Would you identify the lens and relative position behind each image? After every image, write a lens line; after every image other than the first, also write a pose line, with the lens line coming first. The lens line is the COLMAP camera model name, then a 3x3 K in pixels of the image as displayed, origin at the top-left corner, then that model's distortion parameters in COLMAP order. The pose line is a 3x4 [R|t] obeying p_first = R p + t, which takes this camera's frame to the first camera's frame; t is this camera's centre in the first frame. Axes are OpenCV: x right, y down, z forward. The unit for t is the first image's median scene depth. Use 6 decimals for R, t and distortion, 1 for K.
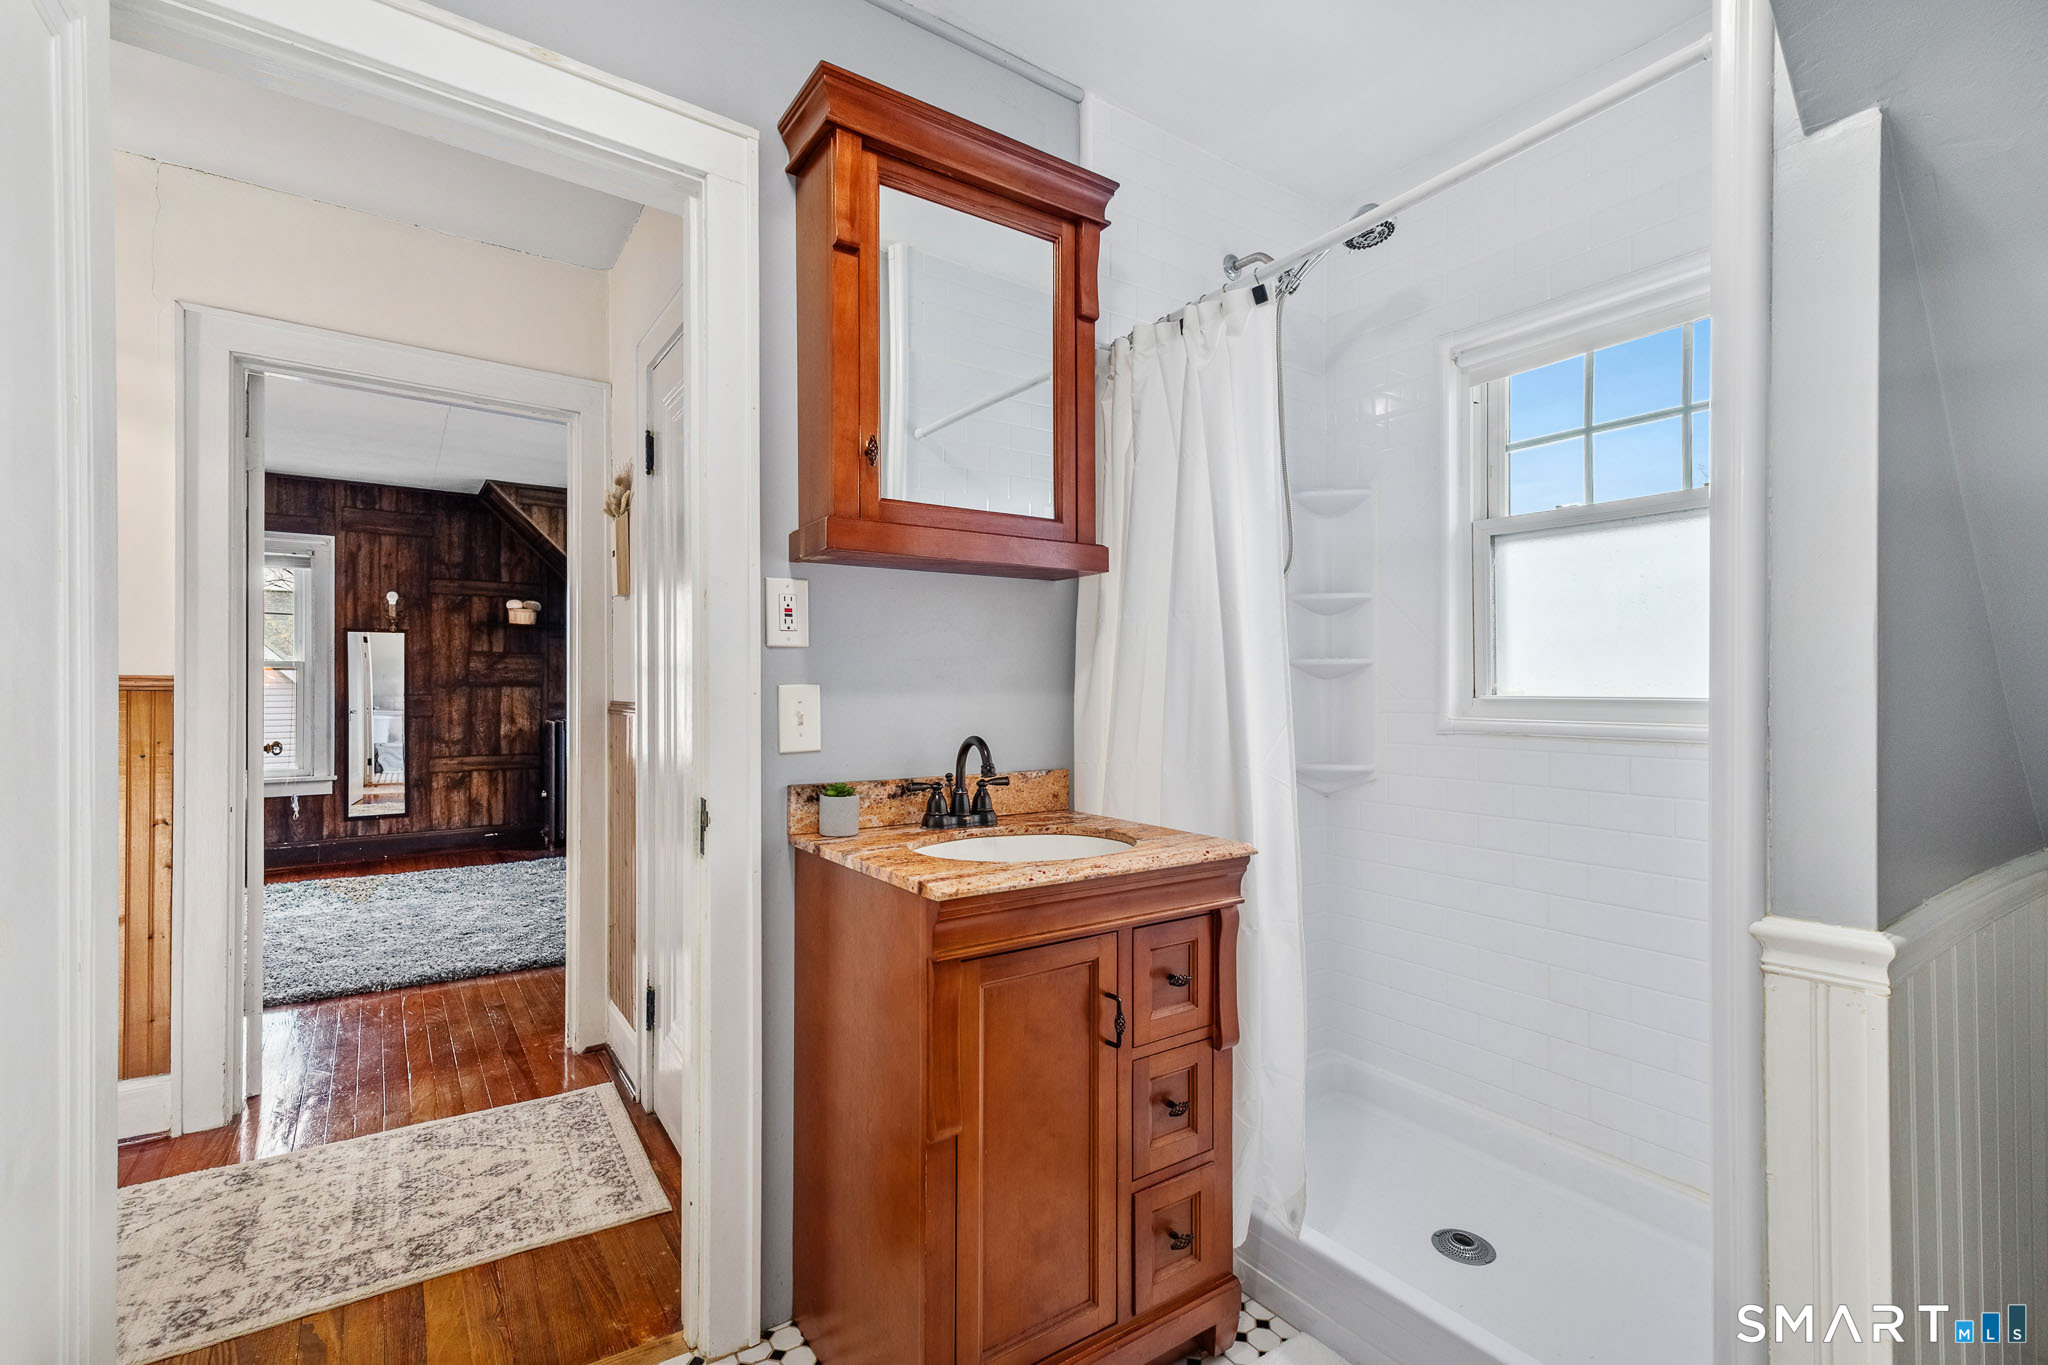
lens RADIAL K [[937.2, 0, 1022.5], [0, 937.2, 688.8], [0, 0, 1]] dist [-0.005762, -0.000515]
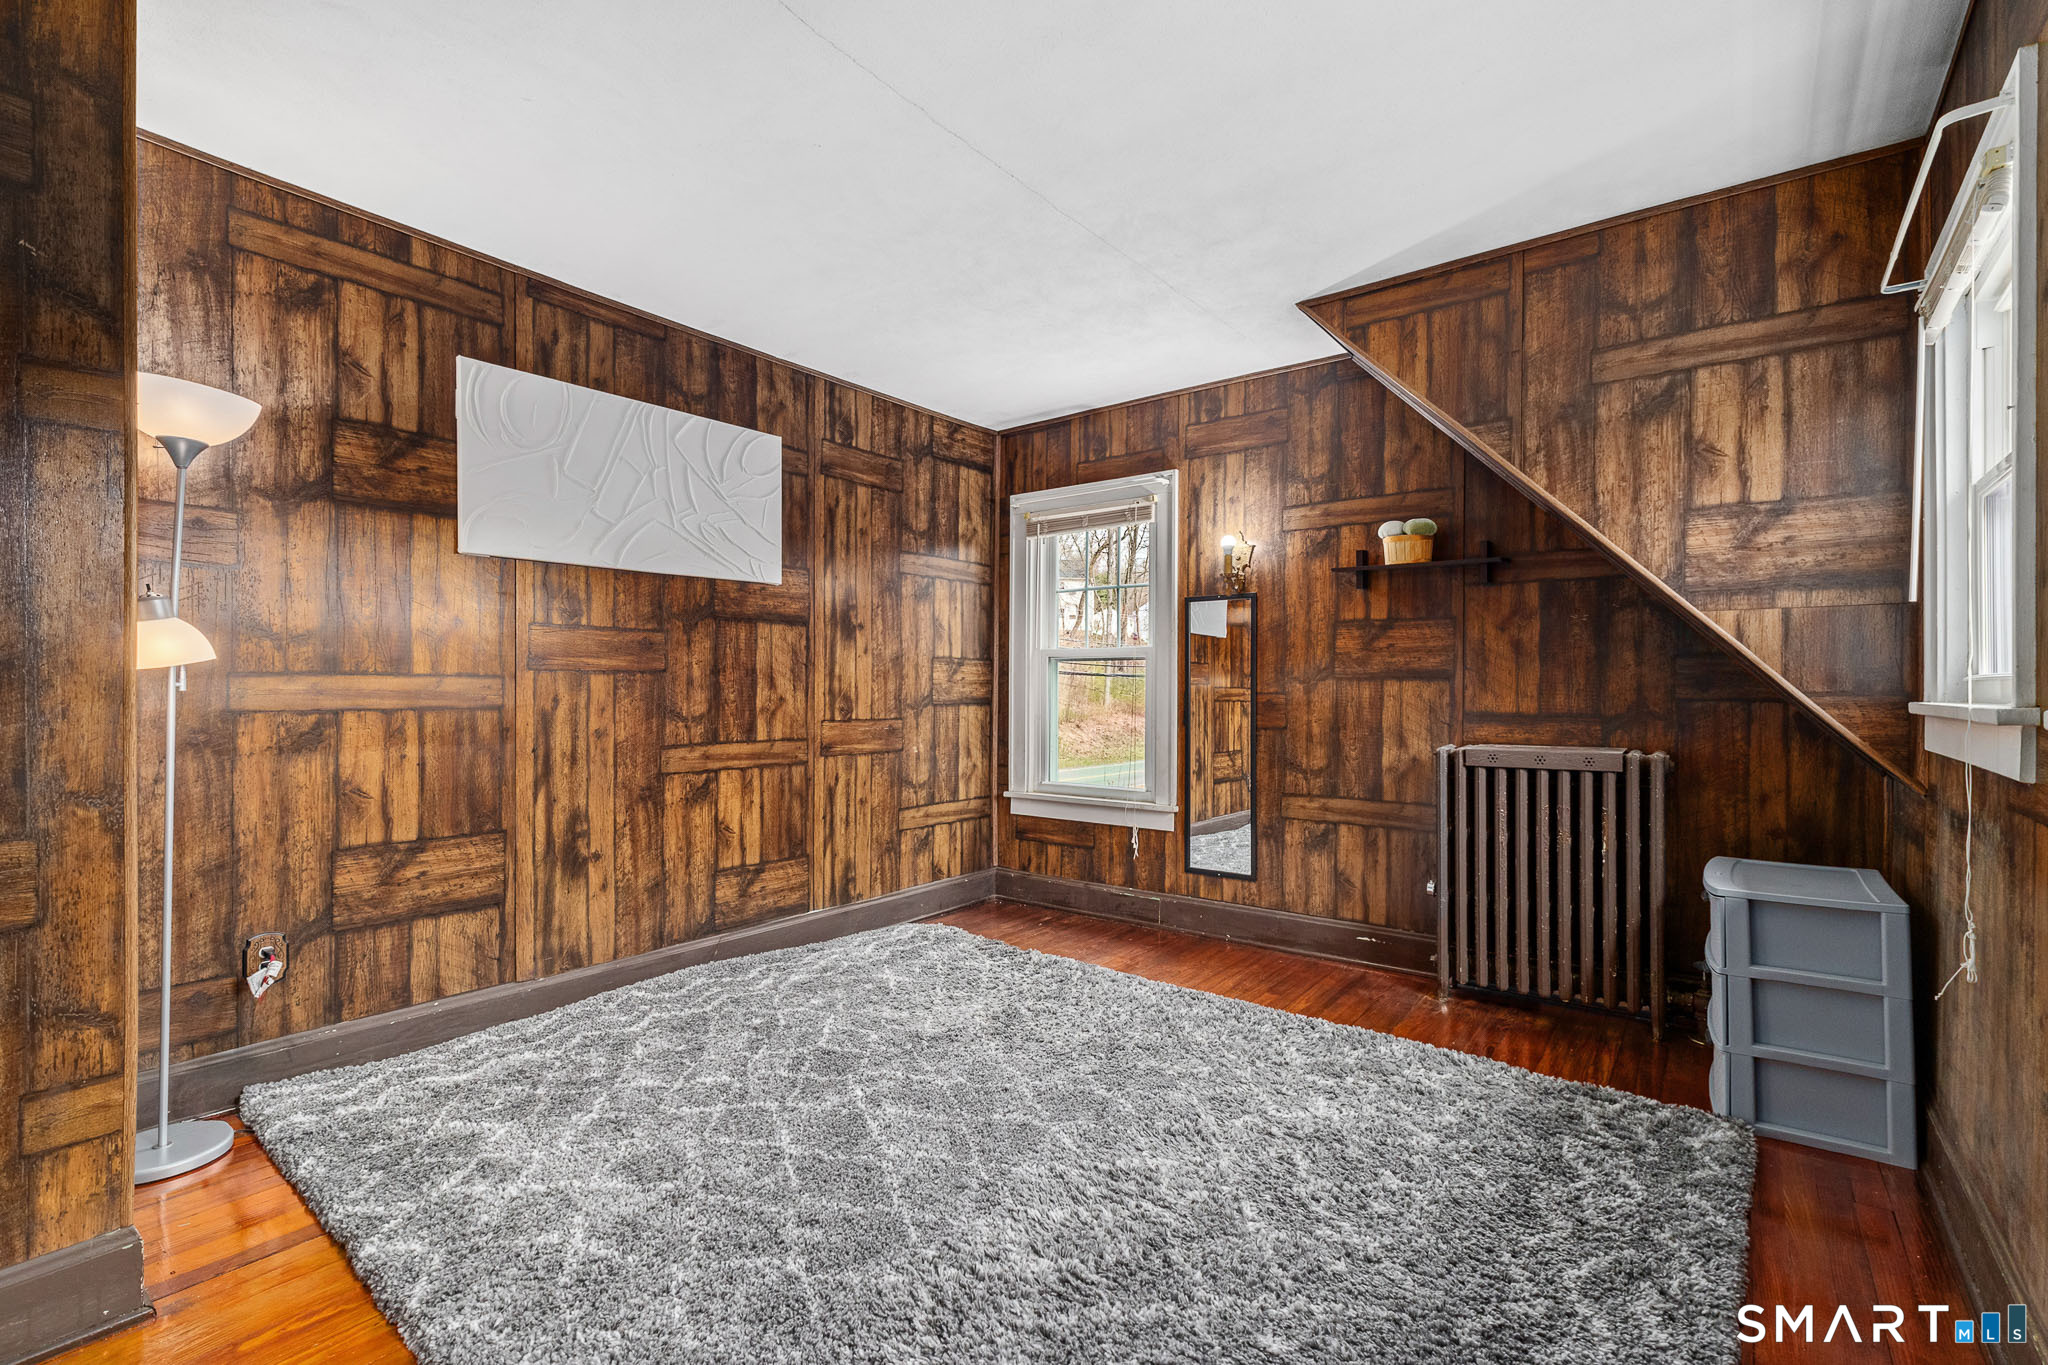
lens RADIAL K [[937.2, 0, 1017.4], [0, 937.2, 694.2], [0, 0, 1]] dist [-0.005762, -0.000515]
pose [[0.291570, 0.009214, -0.956505, -0.083688], [0.001809, 0.999947, 0.010184, -0.000041], [0.956548, -0.004699, 0.291538, 0.636784]]
